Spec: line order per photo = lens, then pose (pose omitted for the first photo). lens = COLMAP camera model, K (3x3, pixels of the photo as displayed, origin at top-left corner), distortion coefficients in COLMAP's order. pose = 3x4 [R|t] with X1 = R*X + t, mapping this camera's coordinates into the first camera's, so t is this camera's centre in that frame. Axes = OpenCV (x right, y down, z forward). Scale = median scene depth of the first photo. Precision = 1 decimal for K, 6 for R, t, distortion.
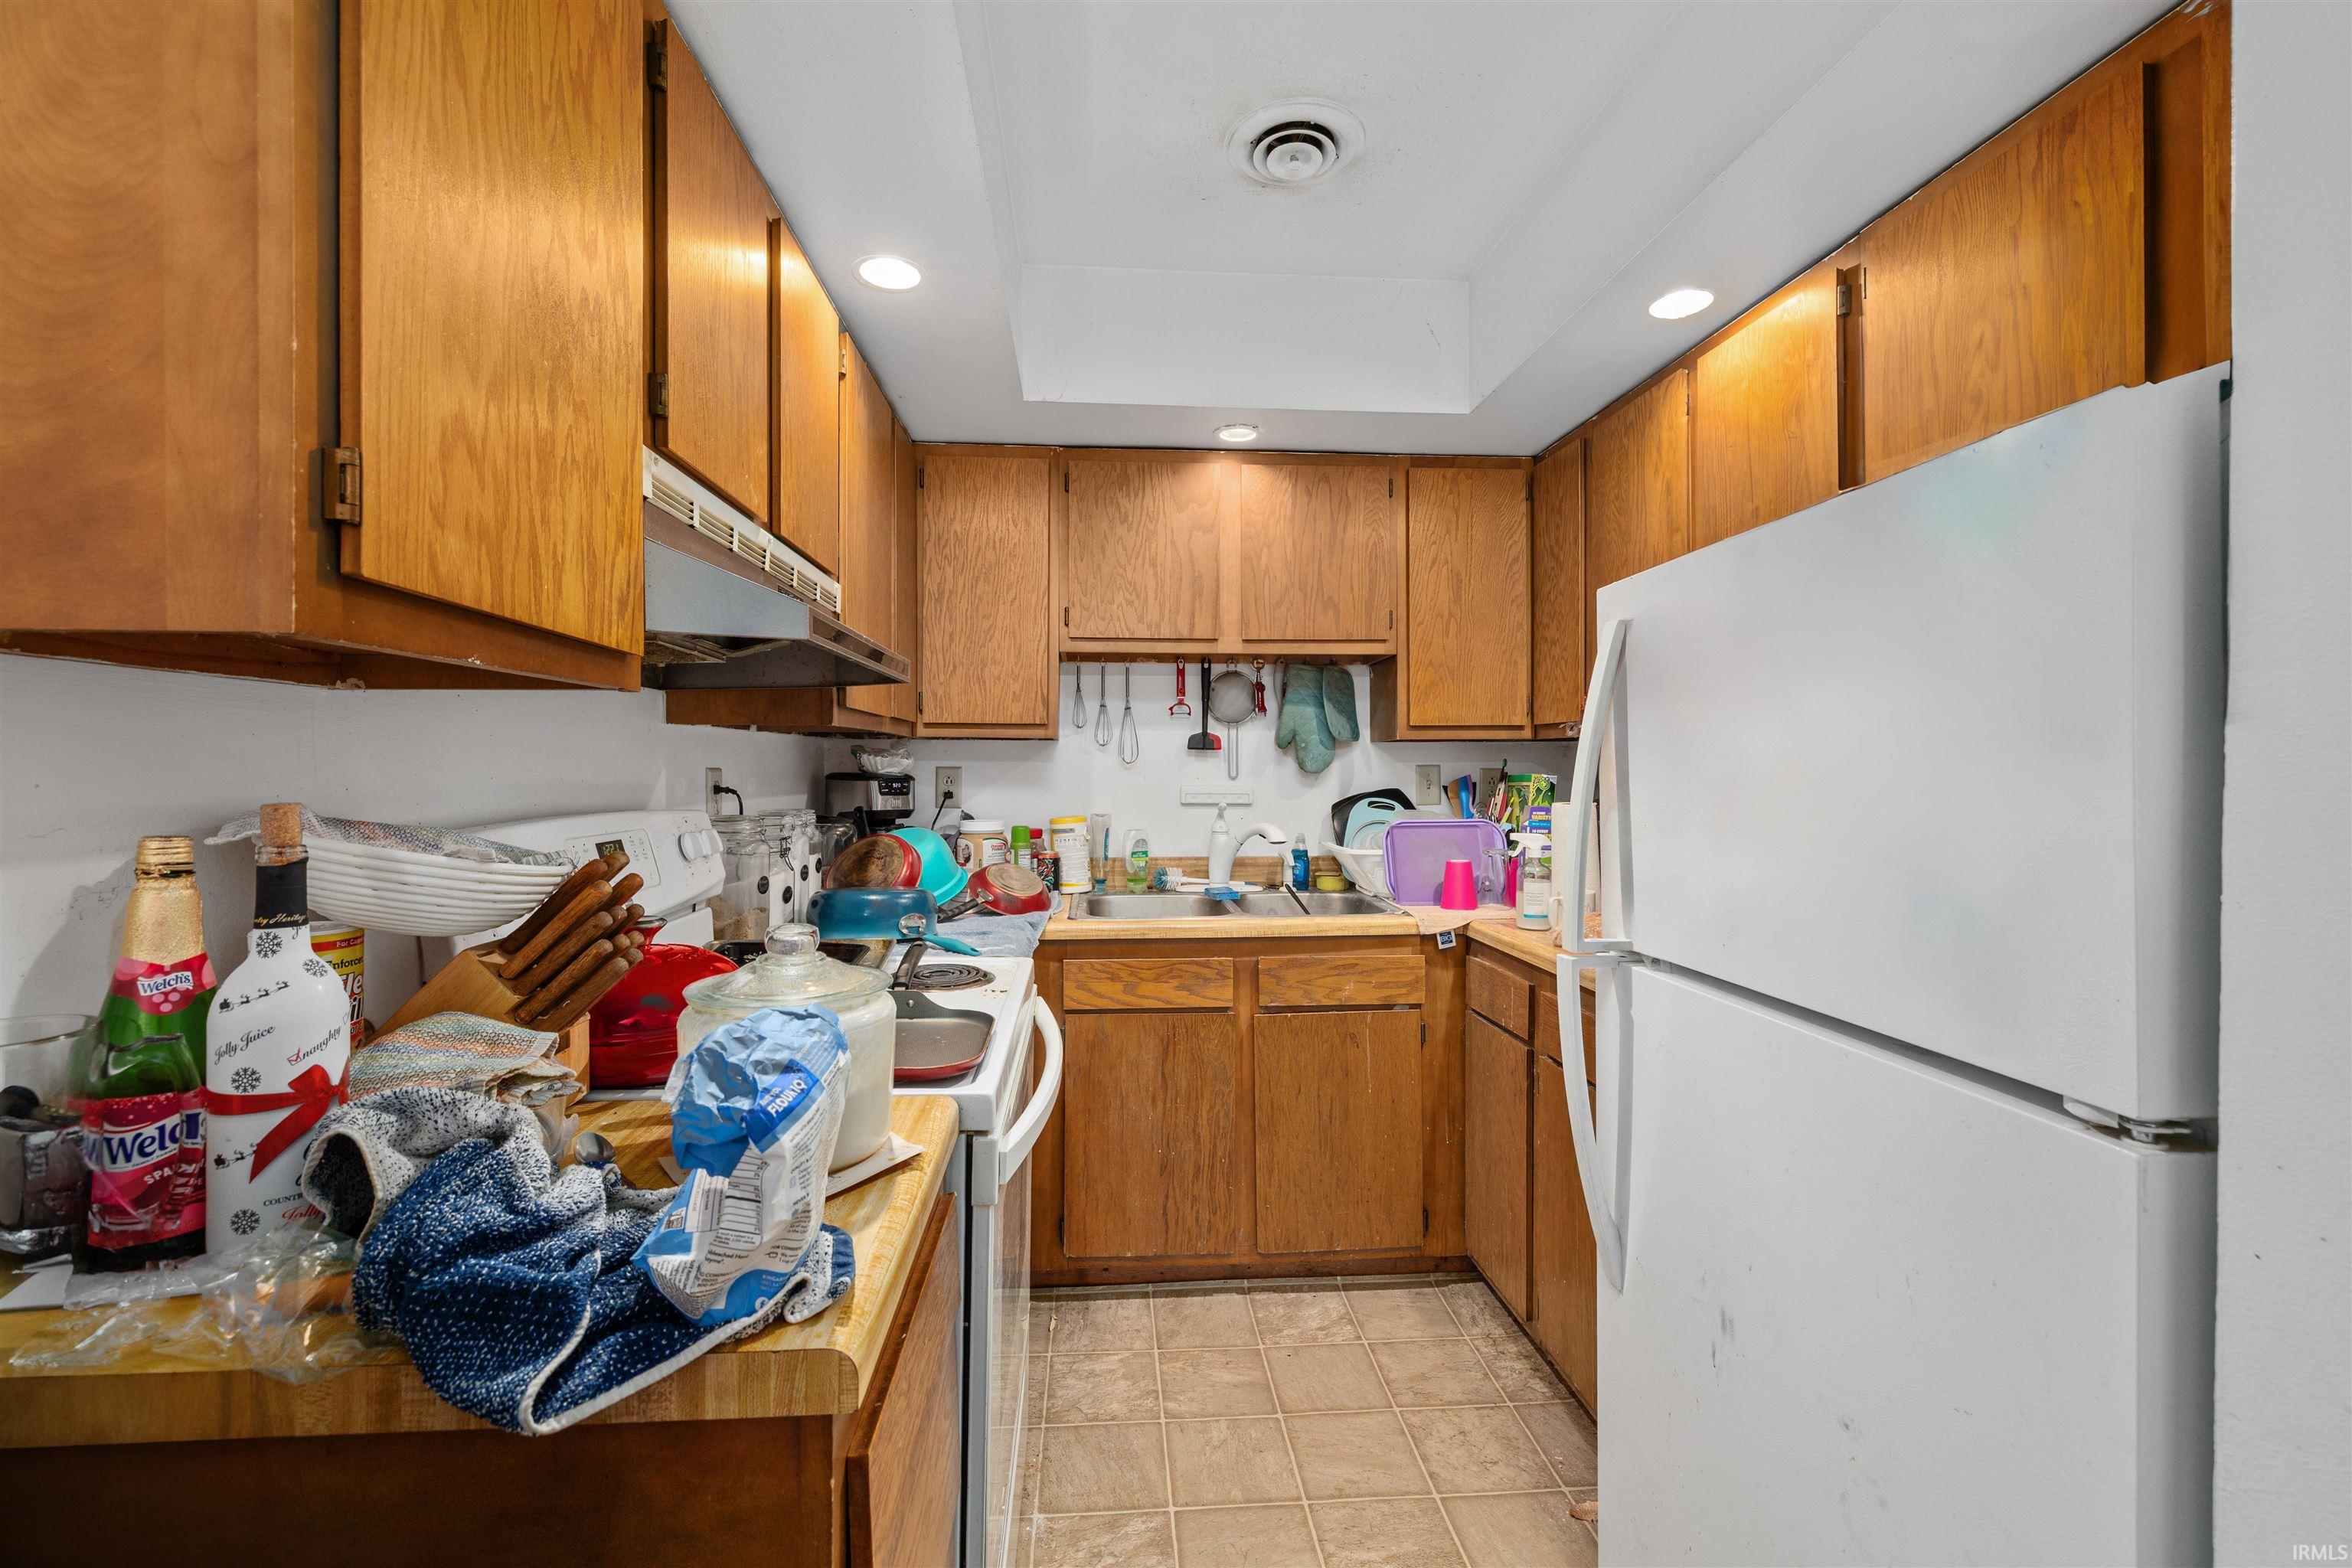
lens RADIAL K [[988.1, 0, 1185.6], [0, 988.1, 767.9], [0, 0, 1]] dist [0.010590, -0.000145]
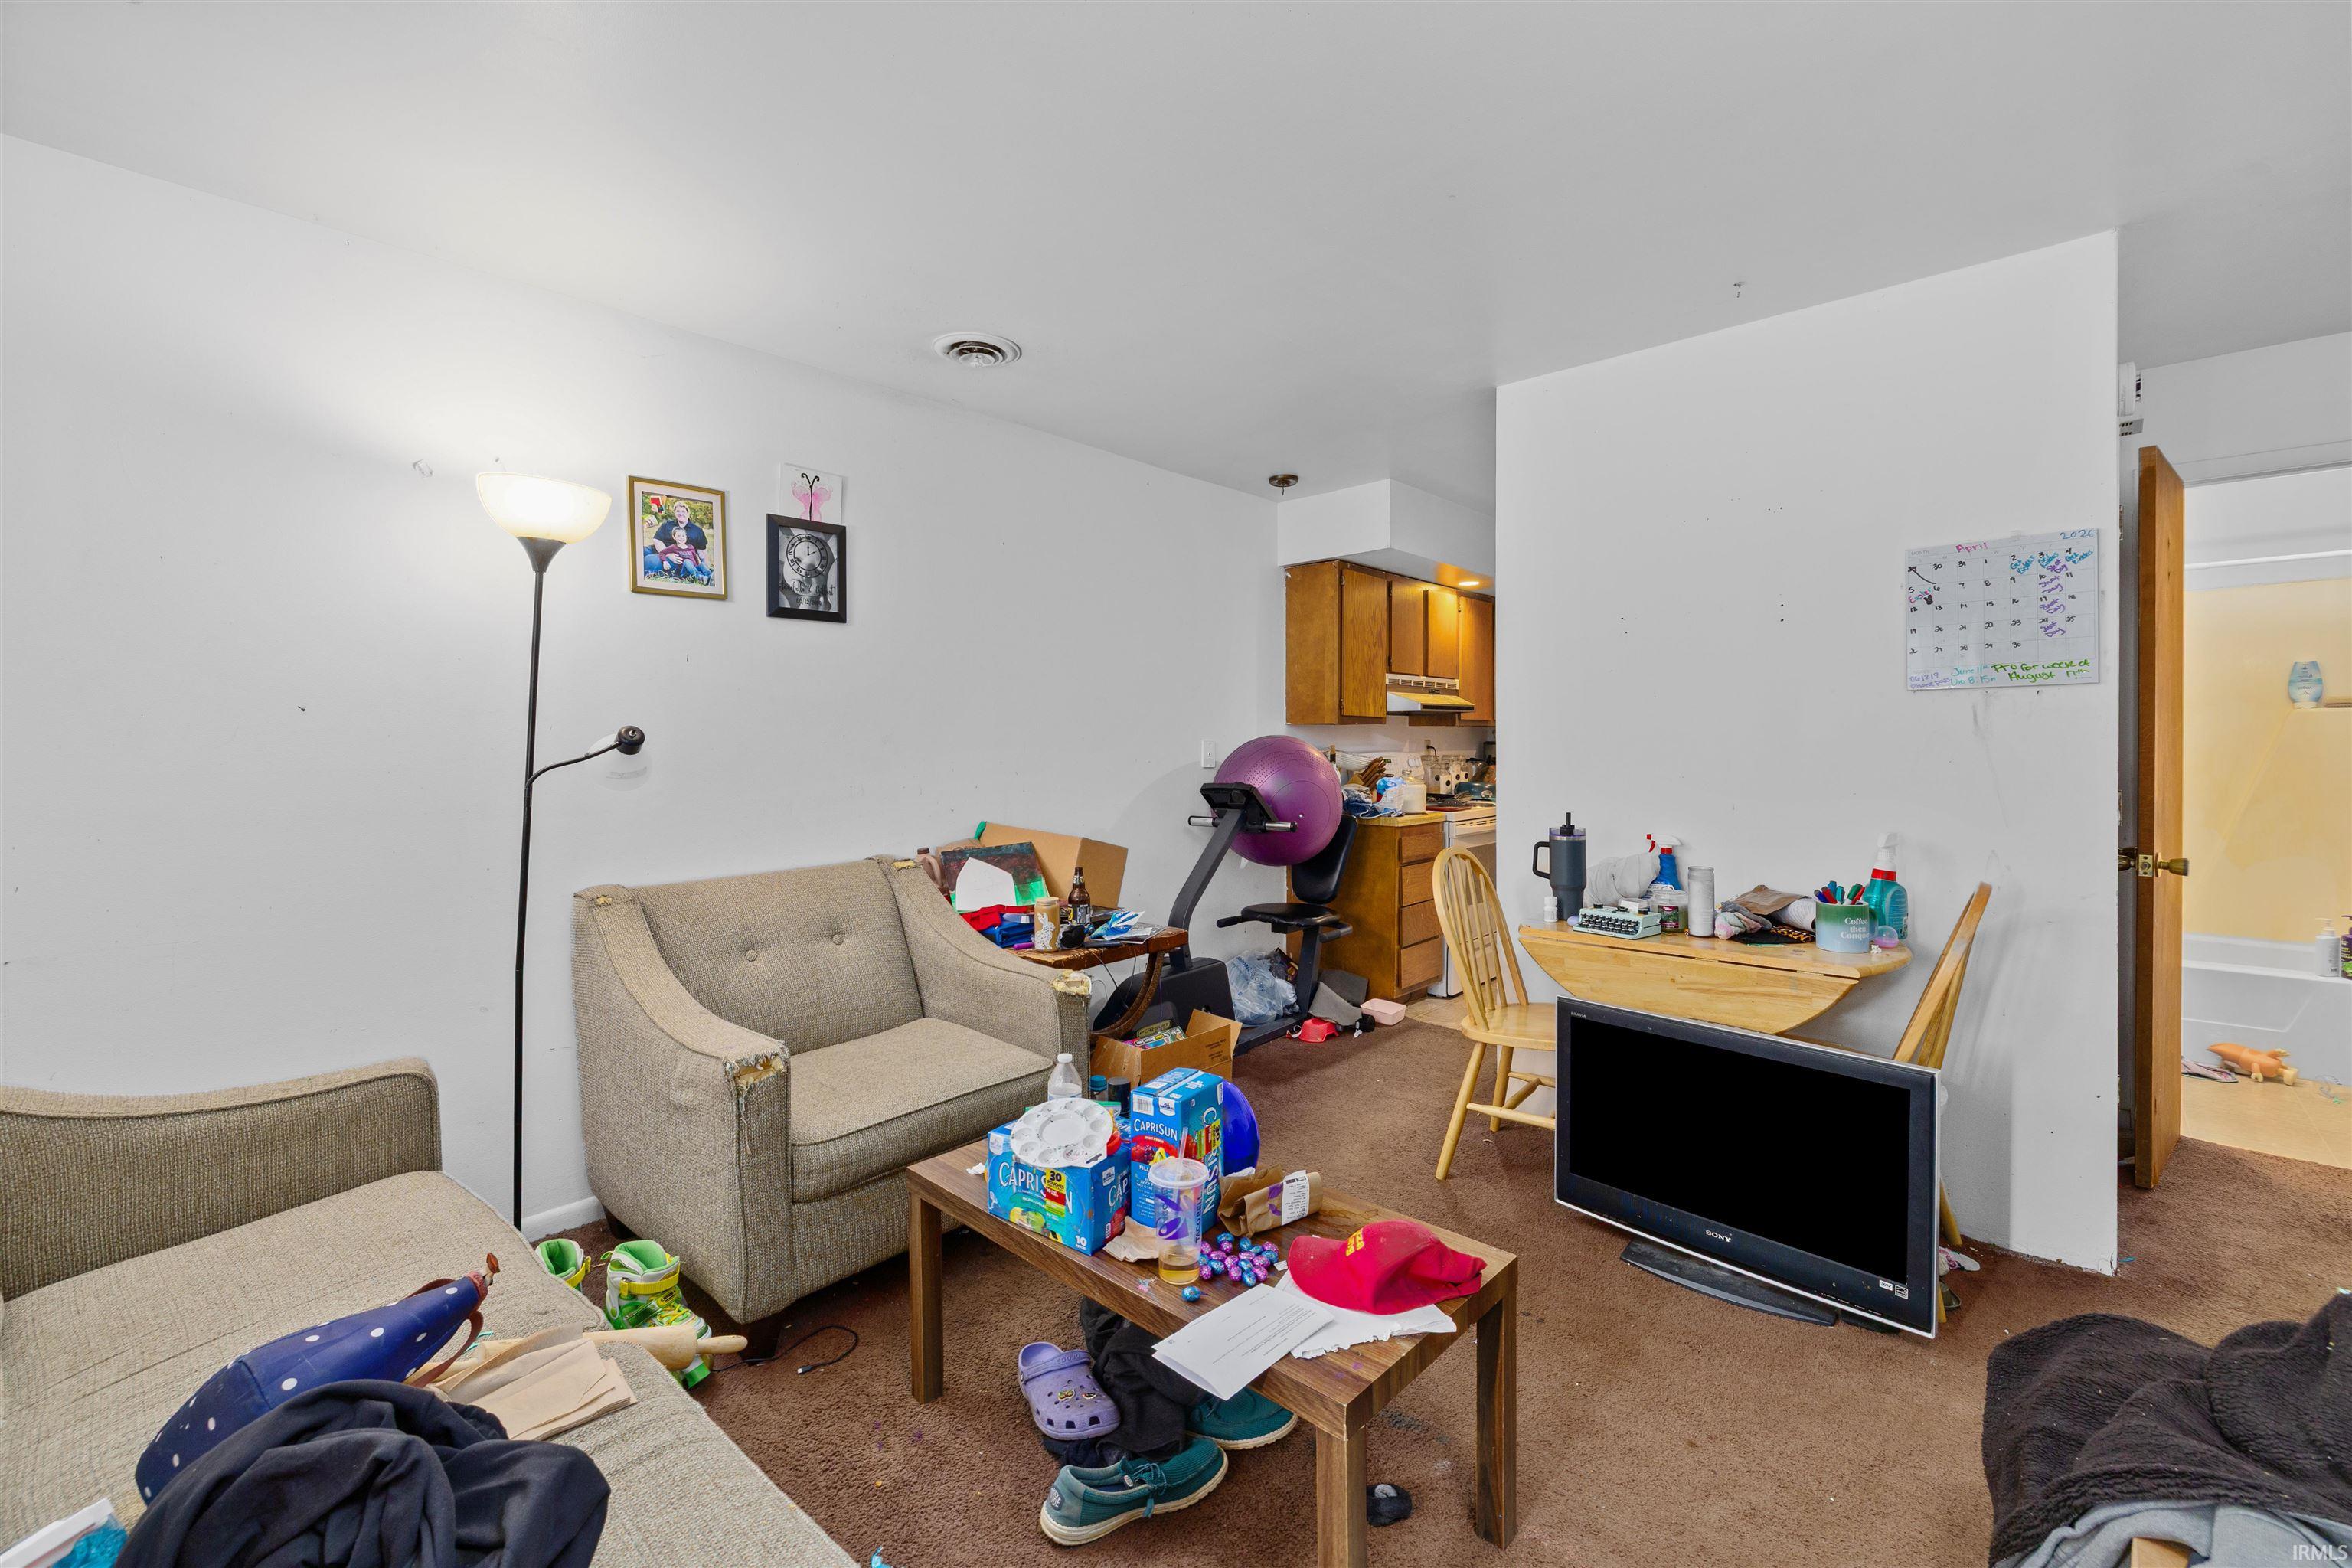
lens RADIAL K [[988.1, 0, 1180.5], [0, 988.1, 769.9], [0, 0, 1]] dist [0.010590, -0.000145]
pose [[0.675535, 0.003380, -0.737320, 3.114299], [0.011195, 0.999827, 0.014840, 0.087486], [0.737243, -0.018279, 0.675380, -4.011379]]
